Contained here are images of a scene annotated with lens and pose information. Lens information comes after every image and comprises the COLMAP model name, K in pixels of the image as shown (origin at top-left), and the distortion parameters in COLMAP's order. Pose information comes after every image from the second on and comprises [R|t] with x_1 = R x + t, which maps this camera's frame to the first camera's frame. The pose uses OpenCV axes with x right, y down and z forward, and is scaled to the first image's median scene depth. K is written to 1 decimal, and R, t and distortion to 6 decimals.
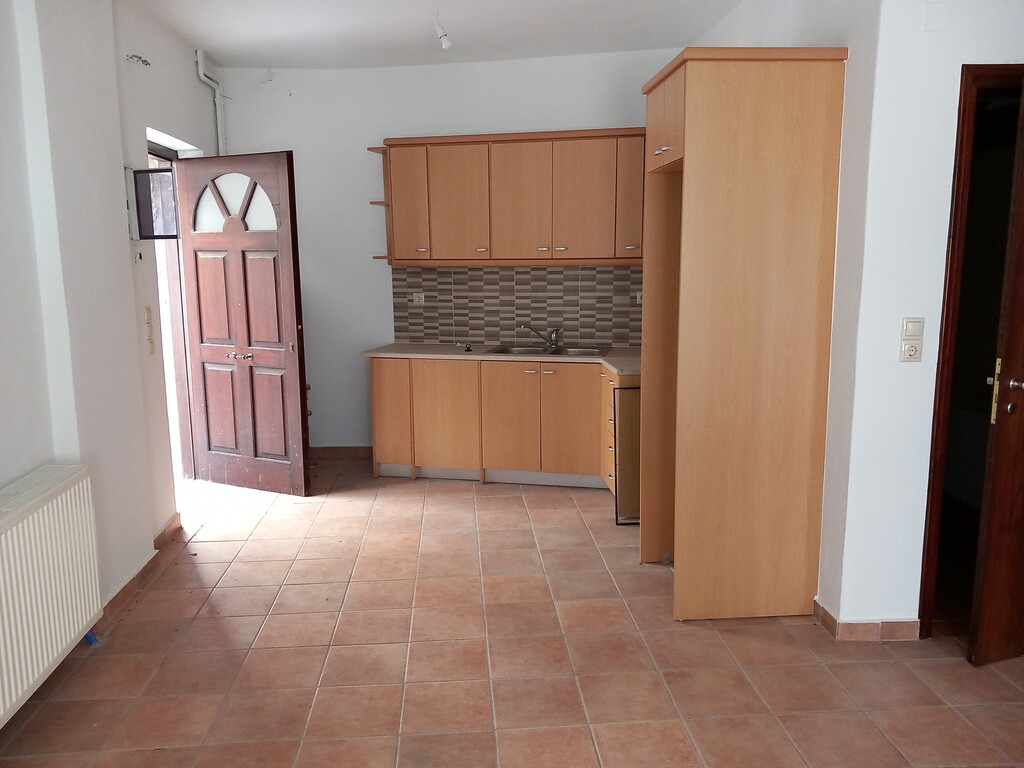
lens RADIAL K [[798.7, 0, 512.0], [0, 798.7, 384.0], [0, 0, 1]] dist [0.092865, -0.164198]
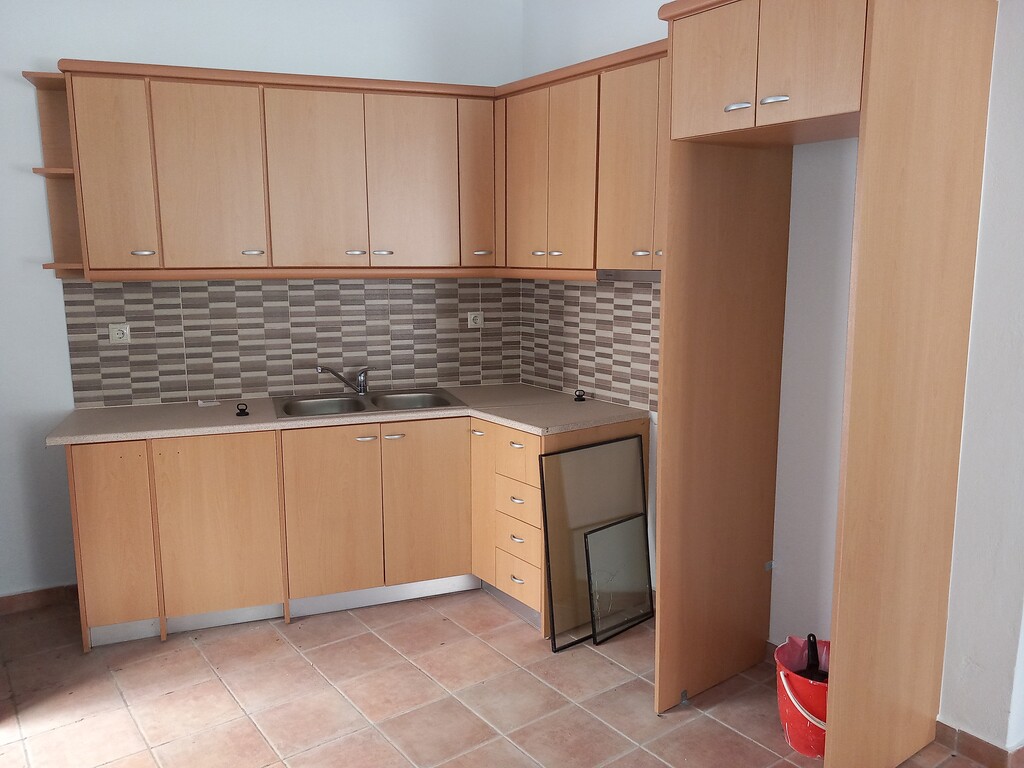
lens RADIAL K [[798.7, 0, 512.0], [0, 798.7, 384.0], [0, 0, 1]] dist [0.092865, -0.164198]
pose [[0.837177, -0.083887, 0.540461, -0.205535], [0.083224, 0.996199, 0.025708, -0.060970], [-0.540564, 0.023457, 0.840976, 0.338940]]
